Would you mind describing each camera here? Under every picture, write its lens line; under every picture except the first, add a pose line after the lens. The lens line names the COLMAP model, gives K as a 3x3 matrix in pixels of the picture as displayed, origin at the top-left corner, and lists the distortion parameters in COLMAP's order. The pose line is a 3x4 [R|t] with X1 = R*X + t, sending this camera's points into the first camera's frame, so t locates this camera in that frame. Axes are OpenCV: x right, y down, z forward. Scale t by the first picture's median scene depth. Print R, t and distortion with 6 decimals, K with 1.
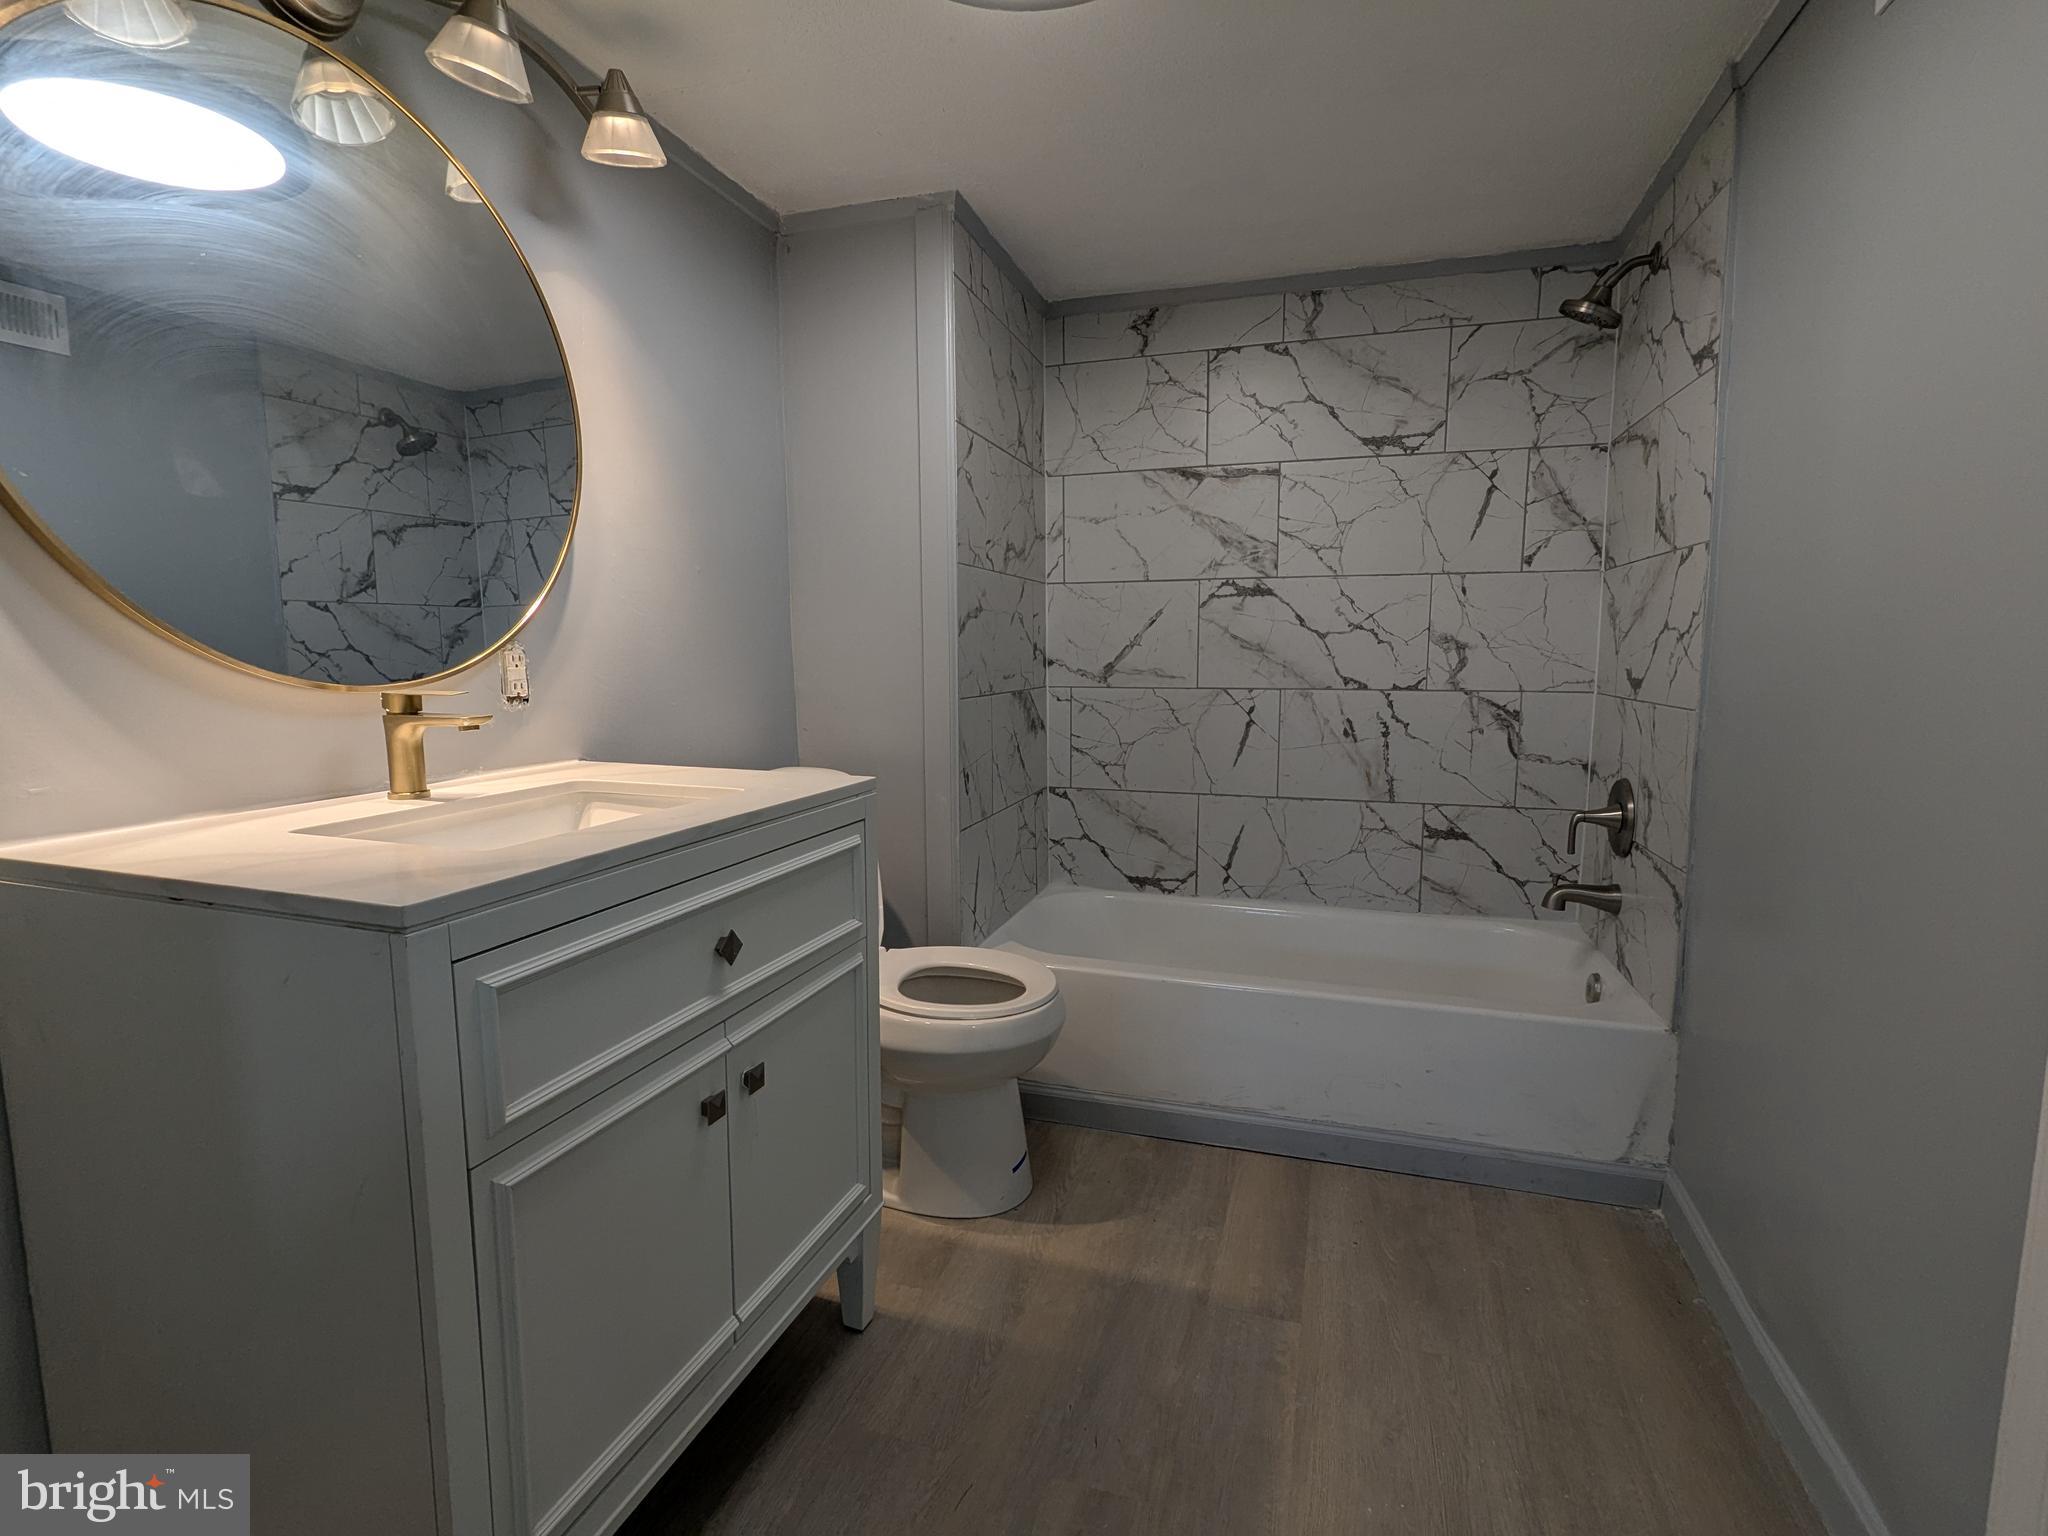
lens RADIAL K [[972.0, 0, 1009.8], [0, 972.0, 767.0], [0, 0, 1]] dist [-0.011374, 0.008578]
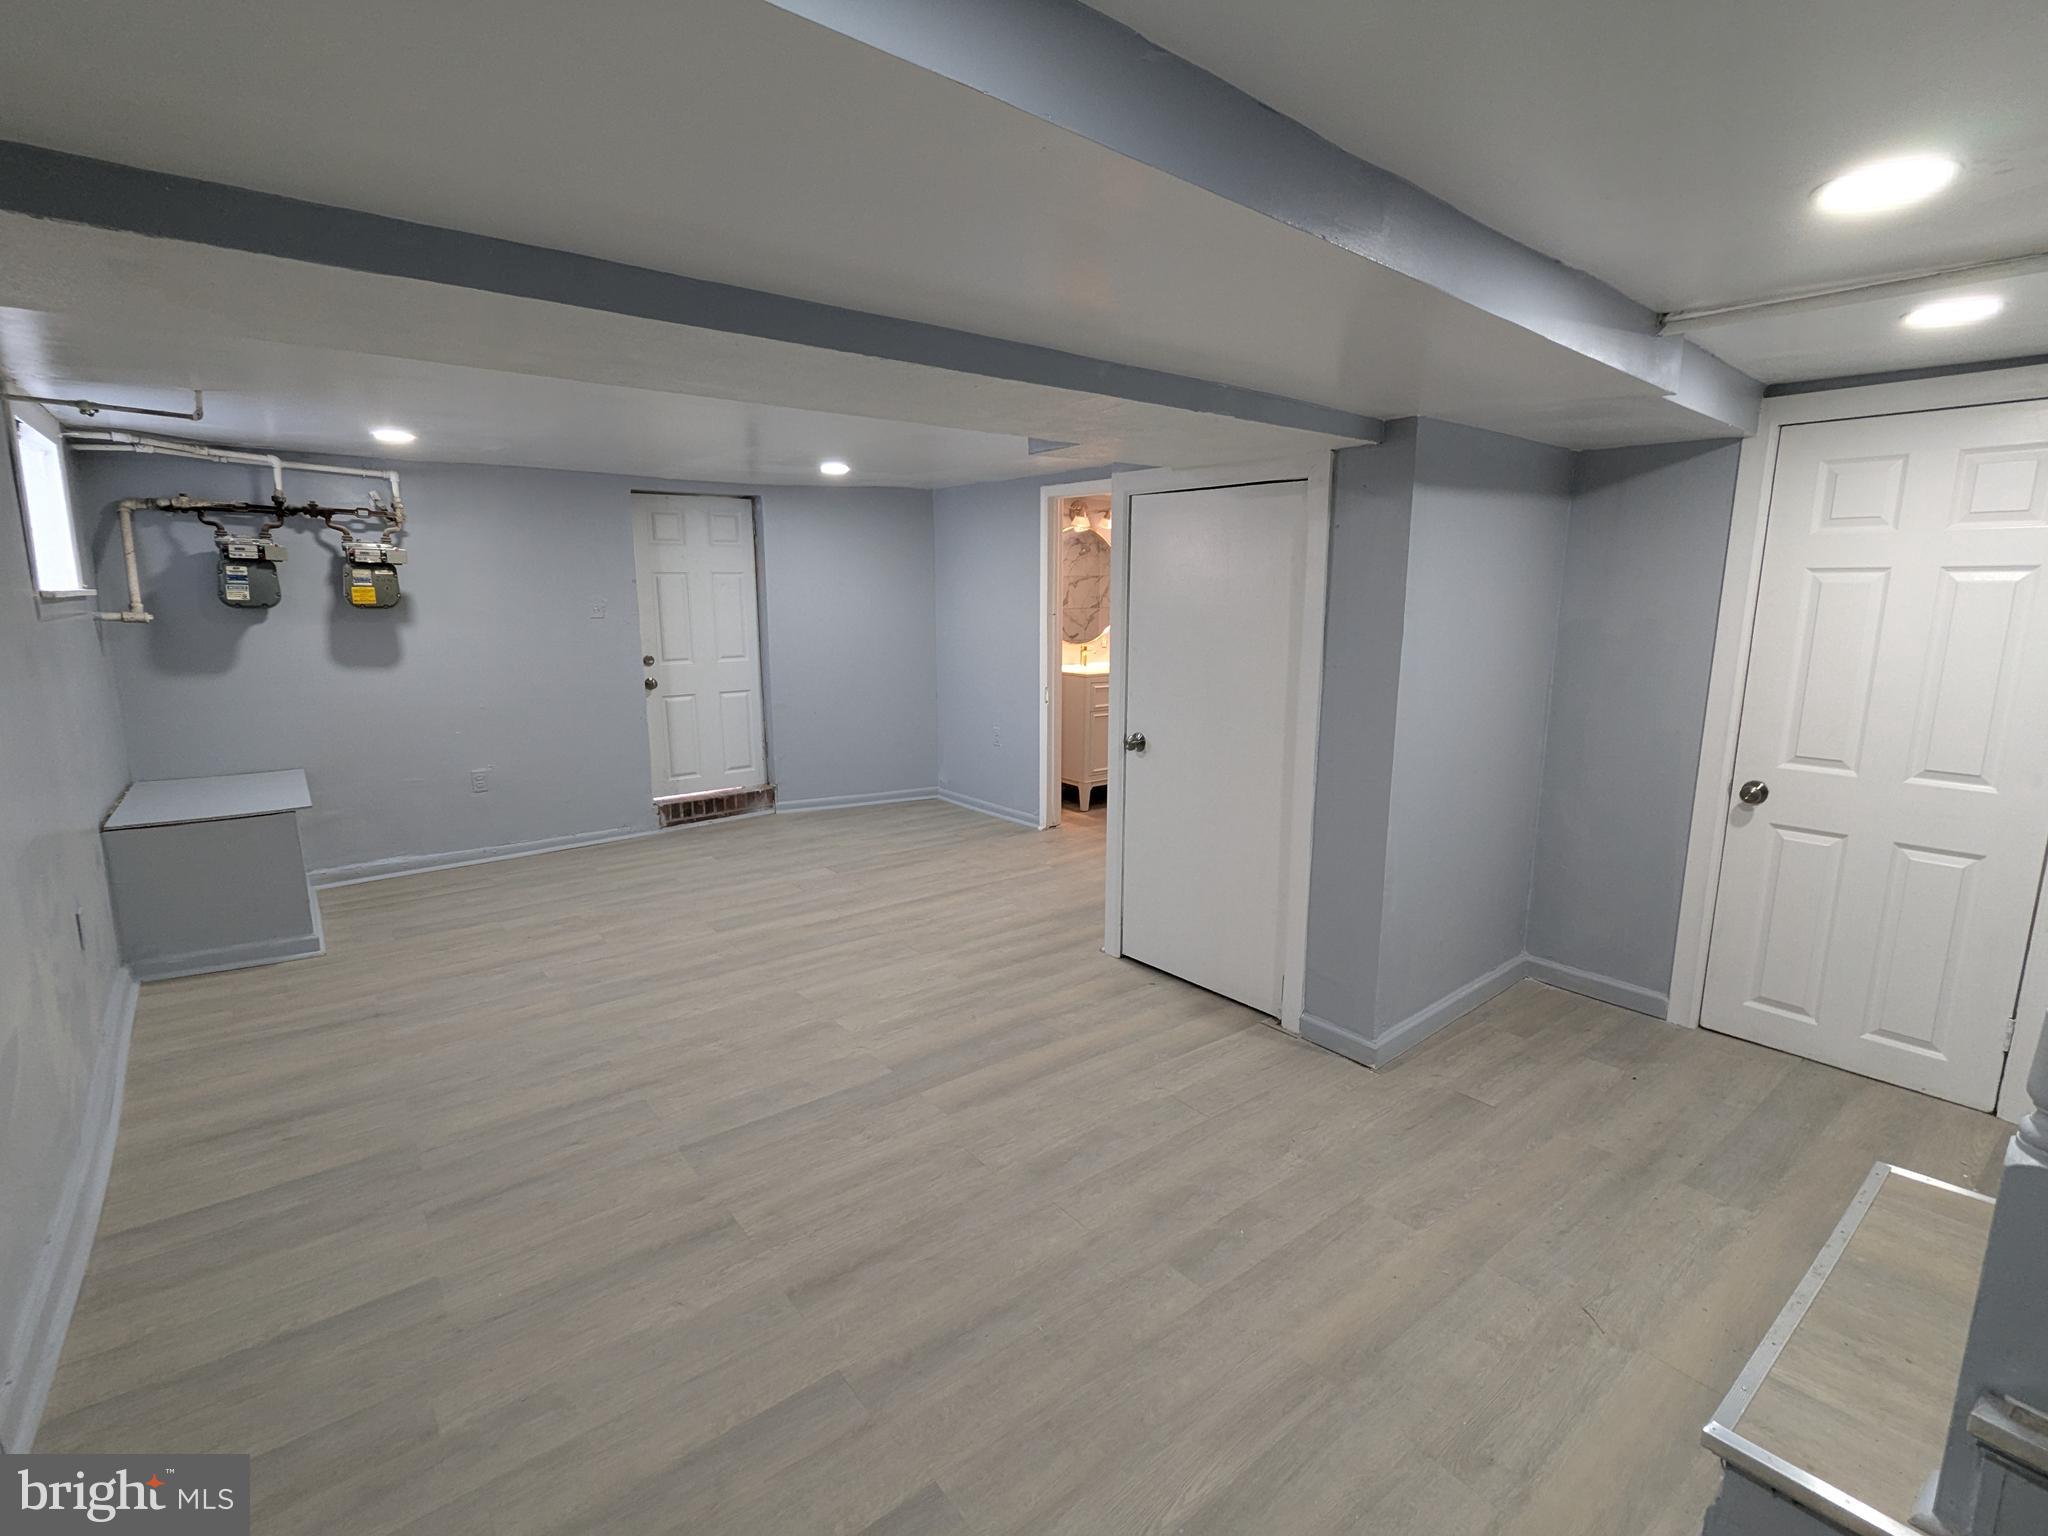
lens RADIAL K [[967.8, 0, 1022.9], [0, 967.8, 762.8], [0, 0, 1]] dist [0.000776, 0.000687]
pose [[0.839442, 0.104702, -0.533268, 1.021282], [-0.074178, 0.994156, 0.078426, 0.086954], [0.538363, -0.026277, 0.842303, -1.882671]]
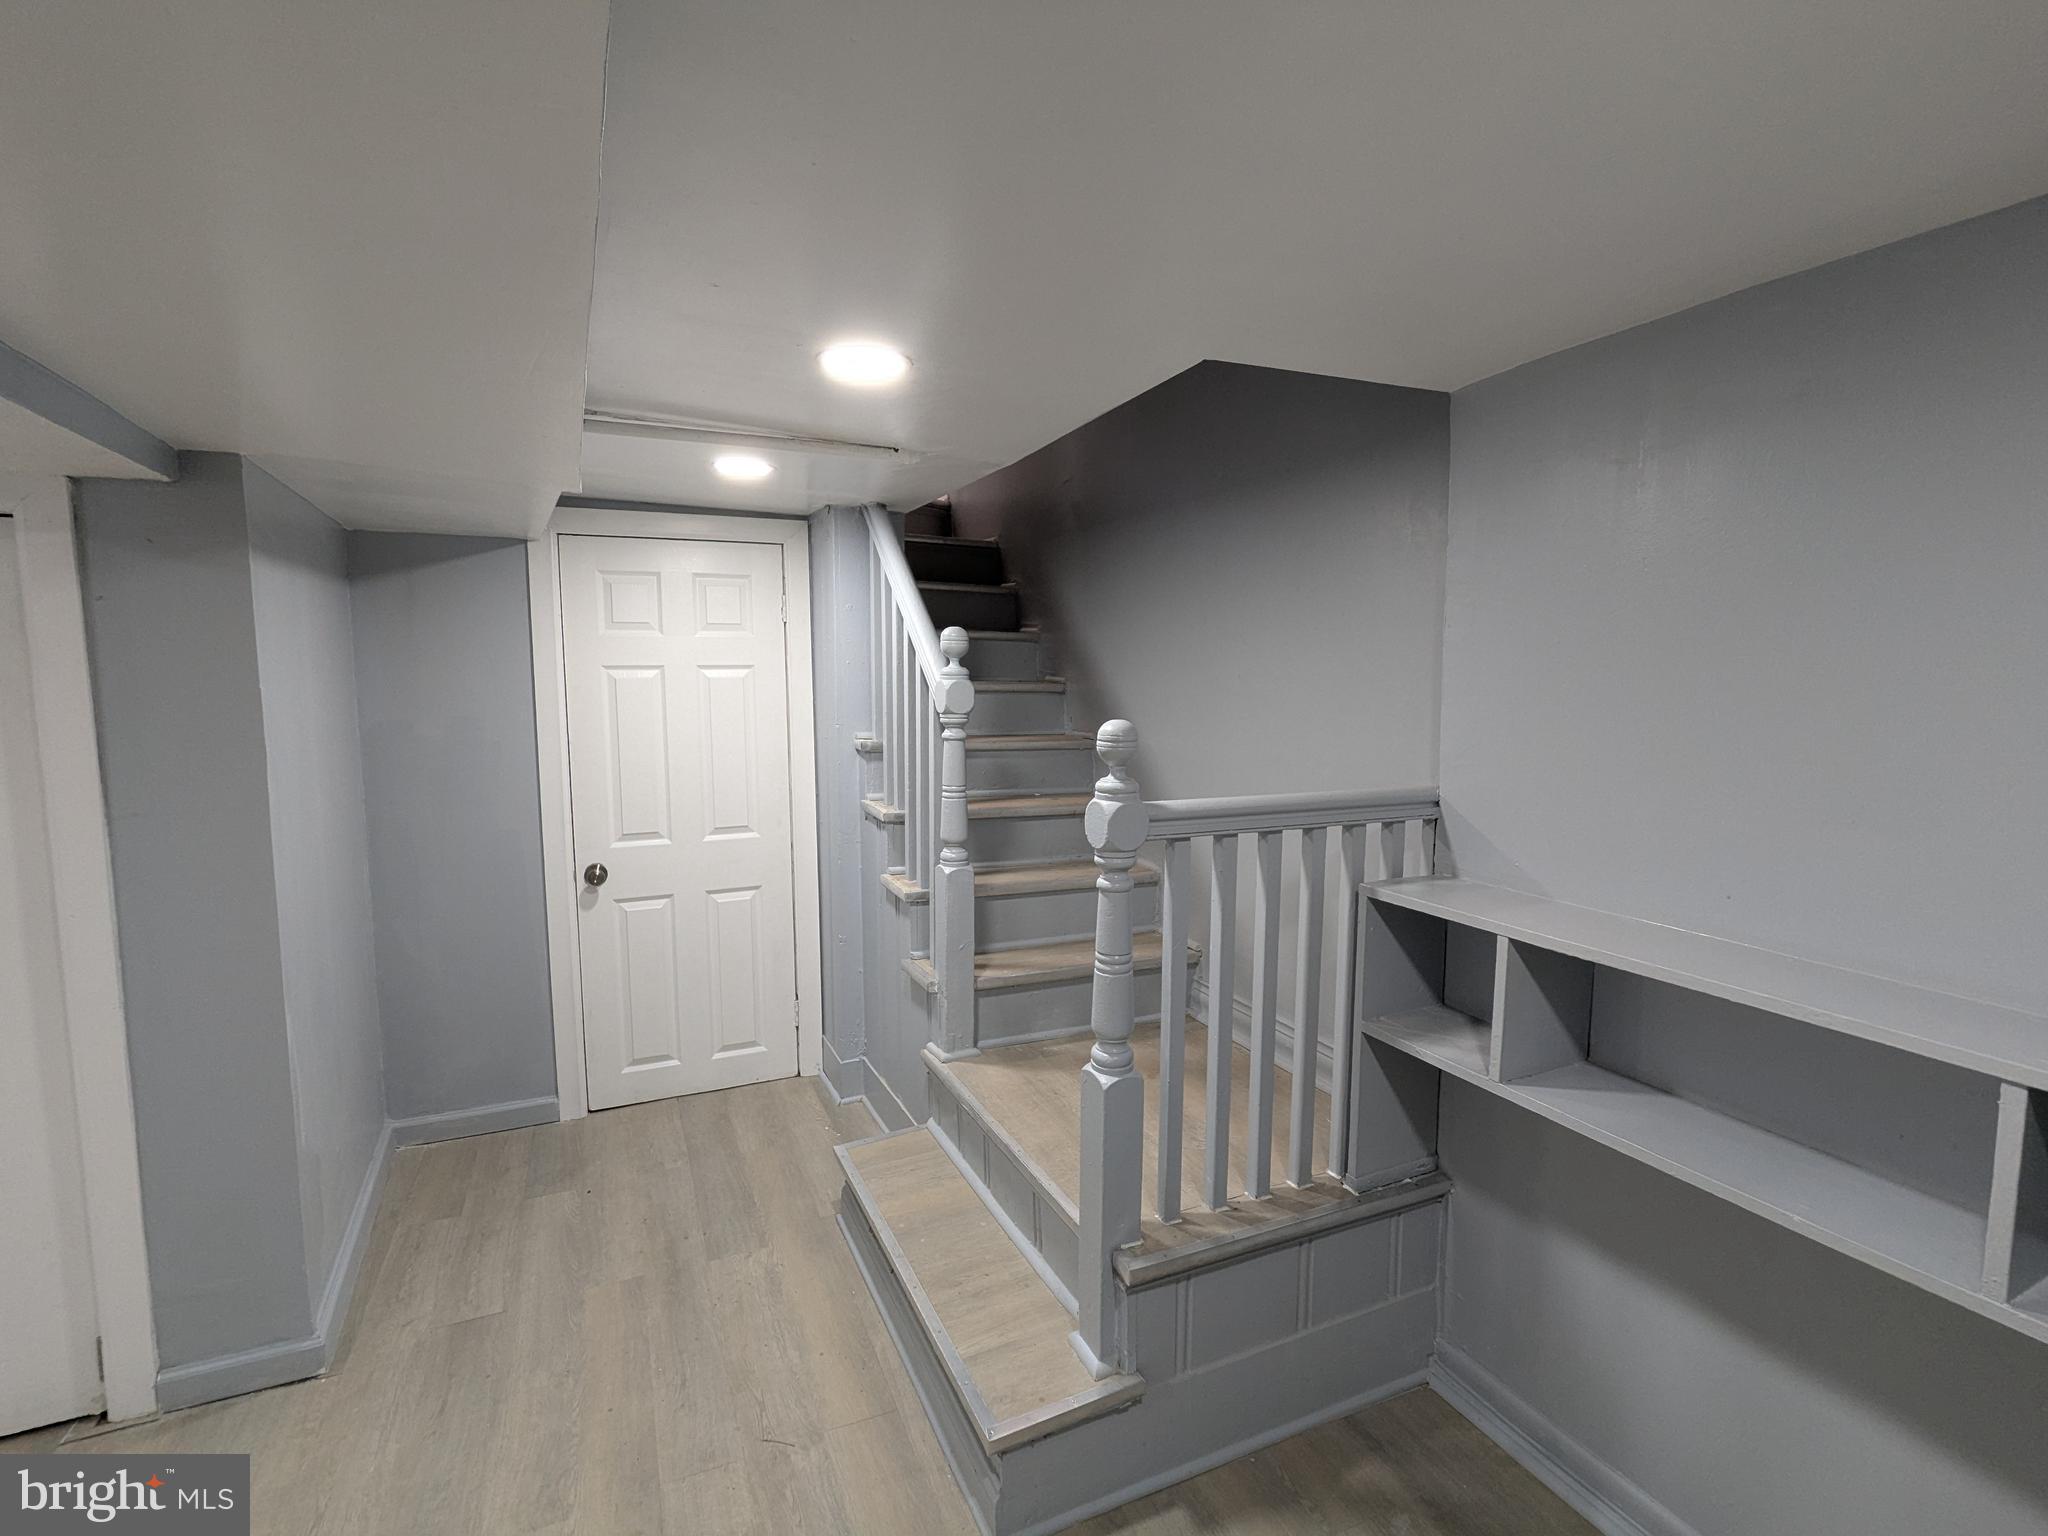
lens RADIAL K [[972.0, 0, 1009.8], [0, 972.0, 767.0], [0, 0, 1]] dist [-0.011374, 0.008578]
pose [[0.741379, -0.065162, 0.667916, 0.696328], [0.085820, 0.996309, 0.001941, 0.052493], [-0.665577, 0.055882, 0.744234, -1.691519]]
